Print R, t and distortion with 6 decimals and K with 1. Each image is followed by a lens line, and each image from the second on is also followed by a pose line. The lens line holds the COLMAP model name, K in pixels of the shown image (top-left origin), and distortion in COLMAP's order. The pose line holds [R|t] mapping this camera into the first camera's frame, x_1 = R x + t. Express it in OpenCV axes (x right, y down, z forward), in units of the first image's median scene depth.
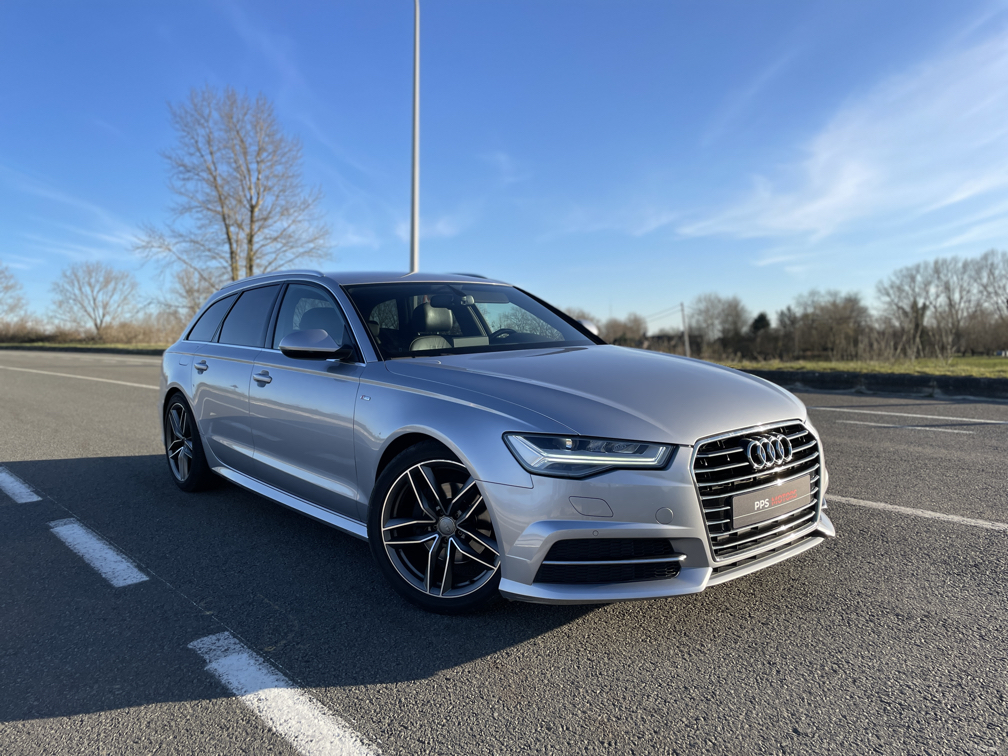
lens RADIAL K [[766.1, 0, 496.7], [0, 766.1, 373.0], [0, 0, 1]] dist [0.078438, -0.076930]
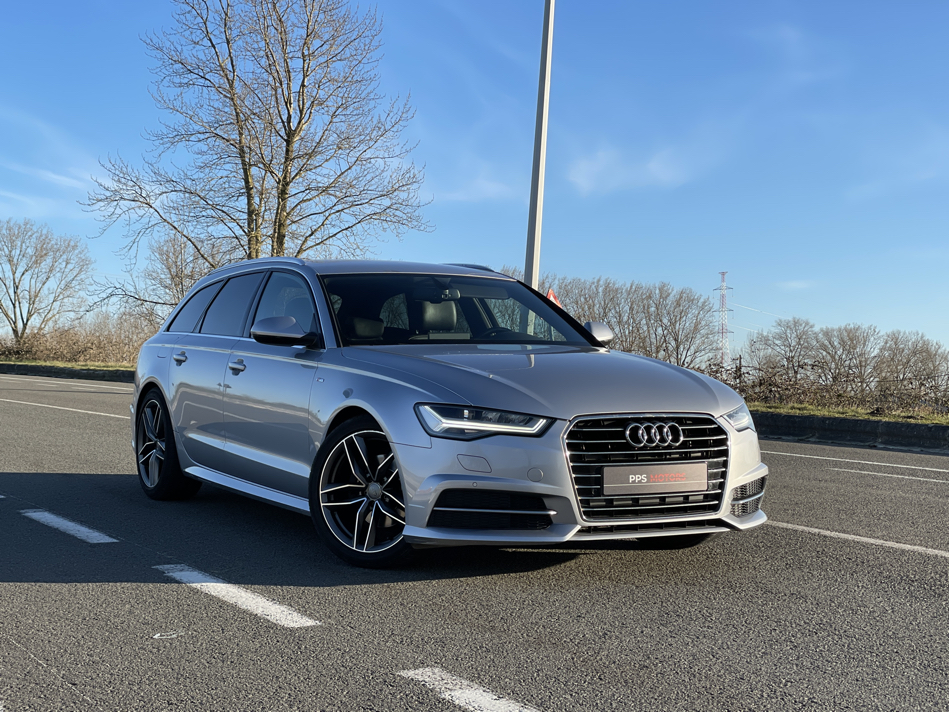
lens RADIAL K [[1559.7, 0, 483.2], [0, 1559.7, 352.0], [0, 0, 1]] dist [0.081011, 0.000000]
pose [[0.982703, 0.039687, -0.180887, 0.383564], [-0.051605, 0.996762, -0.061667, 0.100389], [0.177854, 0.069935, 0.981569, -0.946197]]
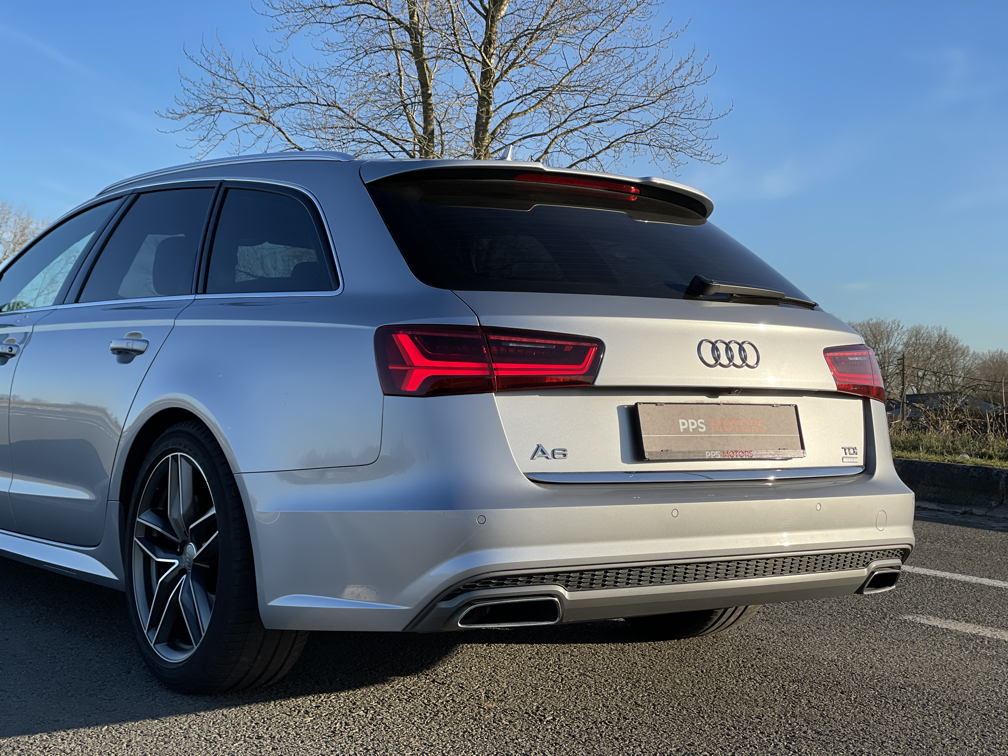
lens RADIAL K [[1513.7, 0, 509.5], [0, 1513.7, 368.6], [0, 0, 1]] dist [0.111400, 0.000000]
pose [[0.990473, 0.036639, -0.132746, -1.888756], [-0.043820, 0.997707, -0.051585, -0.091251], [0.130551, 0.056910, 0.989807, 2.794526]]
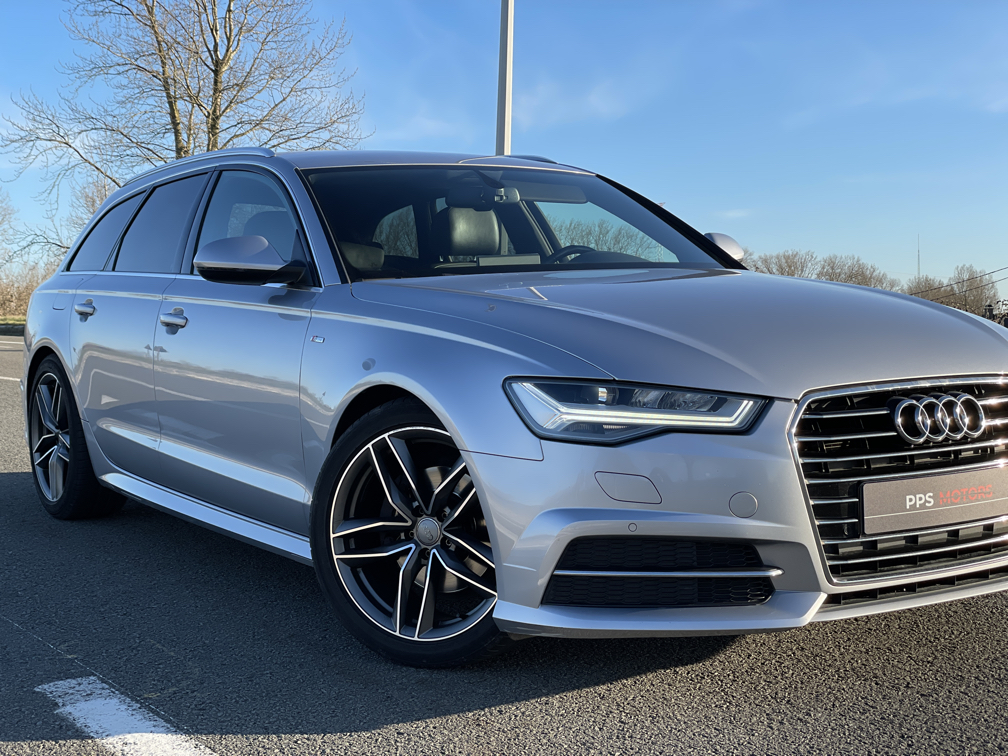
lens RADIAL K [[1513.7, 0, 501.1], [0, 1513.7, 369.8], [0, 0, 1]] dist [0.111400, 0.000000]
pose [[0.992173, 0.011681, -0.124322, 0.116759], [-0.013185, 0.999849, -0.011283, 0.060442], [0.124172, 0.012834, 0.992178, -0.191084]]
